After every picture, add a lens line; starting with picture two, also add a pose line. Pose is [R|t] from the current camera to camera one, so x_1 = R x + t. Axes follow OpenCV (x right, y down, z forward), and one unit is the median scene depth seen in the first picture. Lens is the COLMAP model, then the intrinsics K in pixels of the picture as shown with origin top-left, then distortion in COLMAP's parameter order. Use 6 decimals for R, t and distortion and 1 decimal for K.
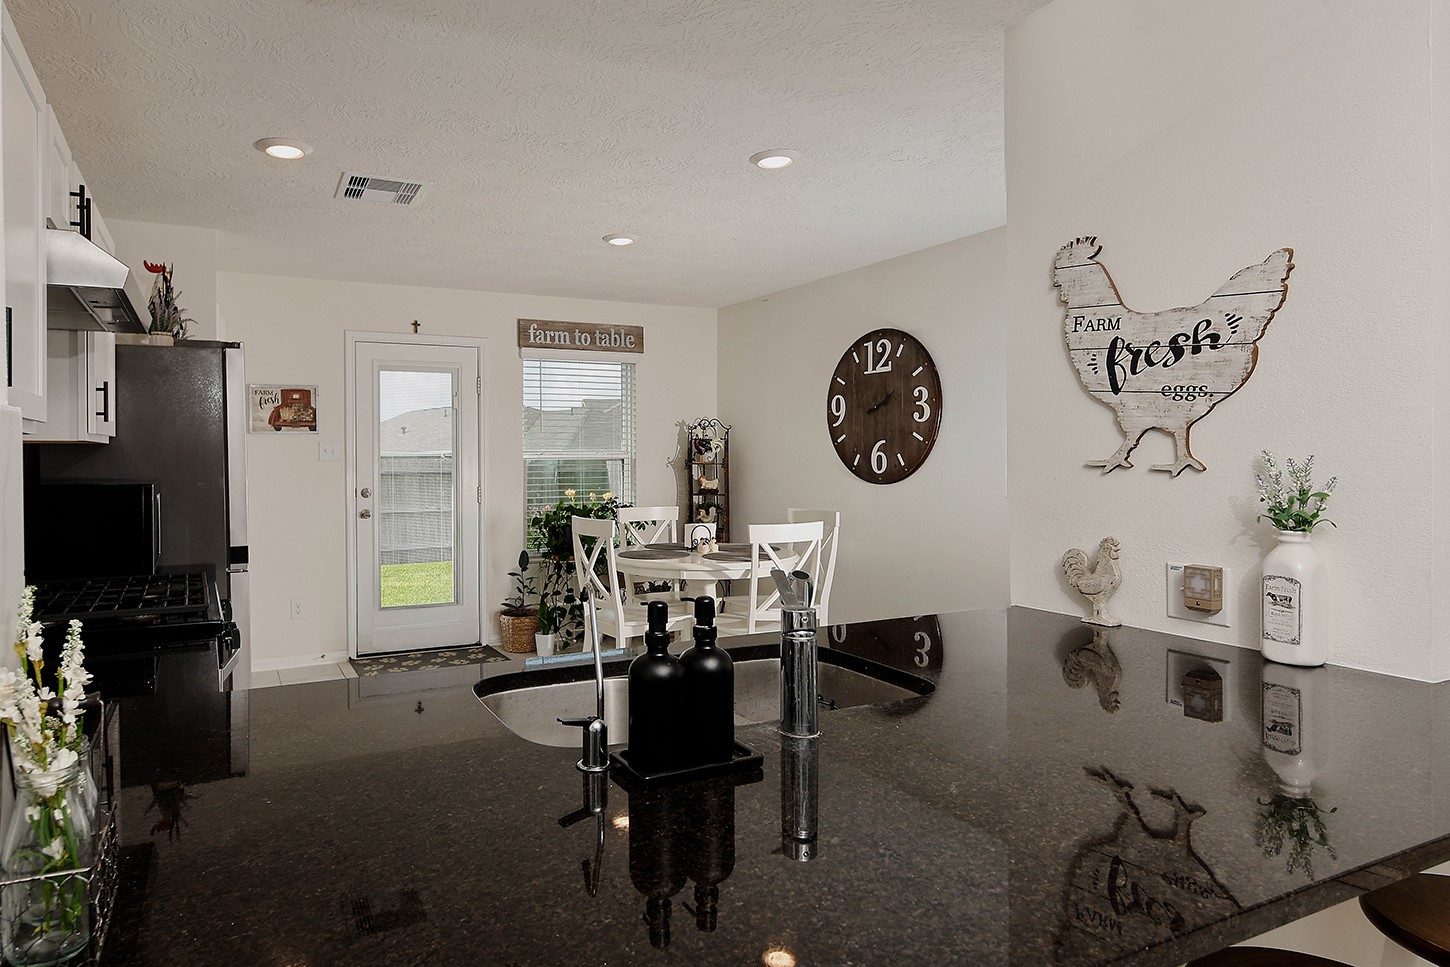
lens RADIAL K [[950.6, 0, 725.8], [0, 950.6, 474.4], [0, 0, 1]] dist [0.004300, 0.001256]
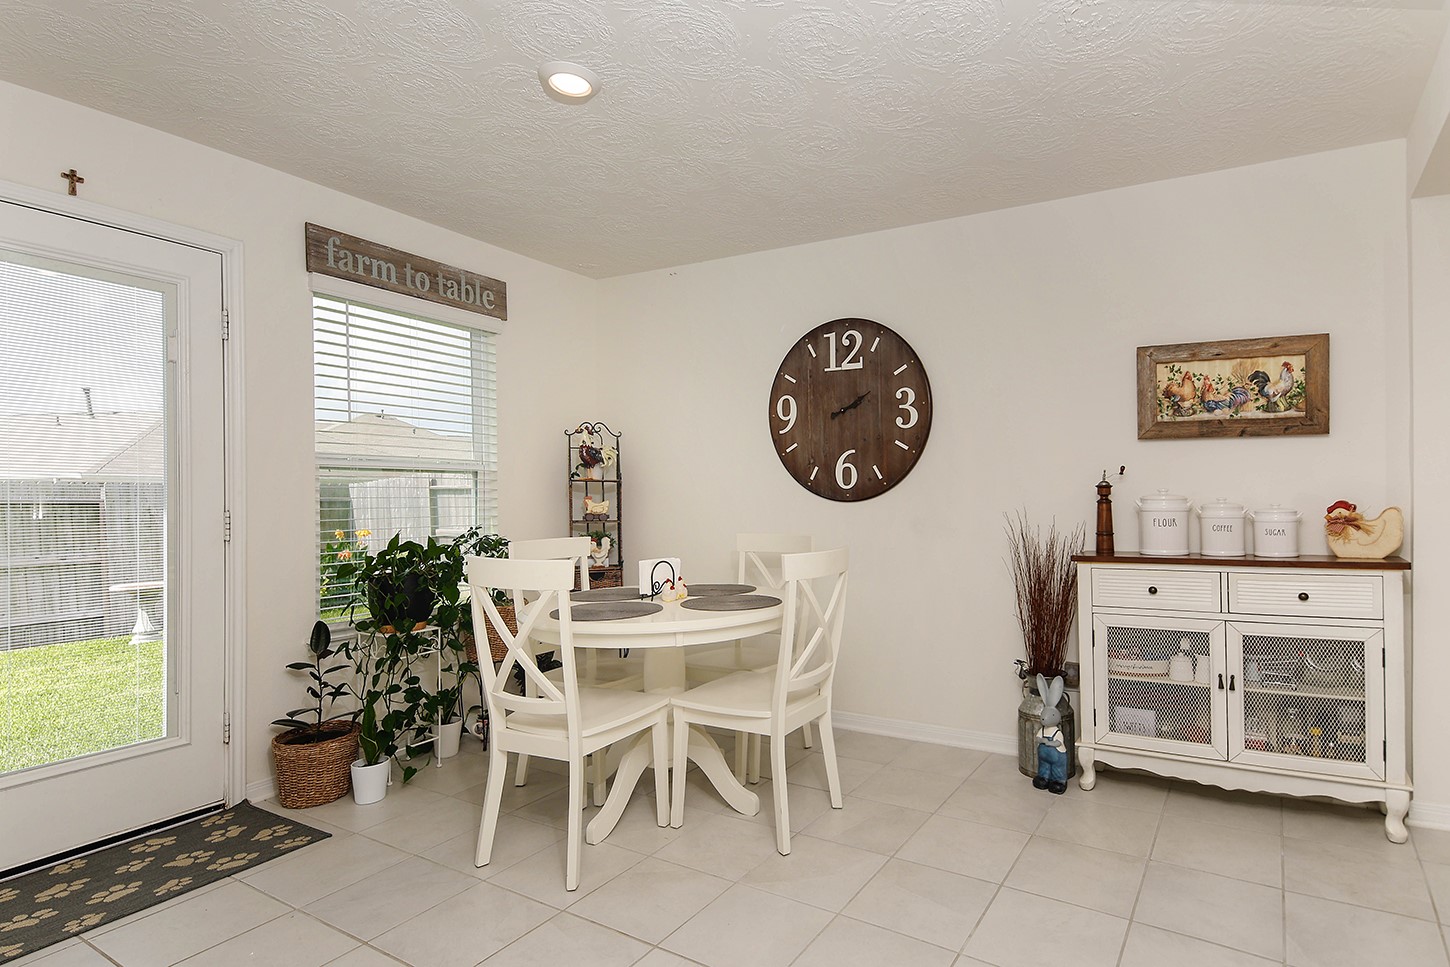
lens RADIAL K [[700.4, 0, 794.2], [0, 700.4, 499.7], [0, 0, 1]] dist [-0.005912, -0.003704]
pose [[0.819471, -0.000526, 0.573120, -0.226279], [0.016983, 0.999583, -0.023366, 0.021495], [-0.572869, 0.028881, 0.819138, 0.505216]]
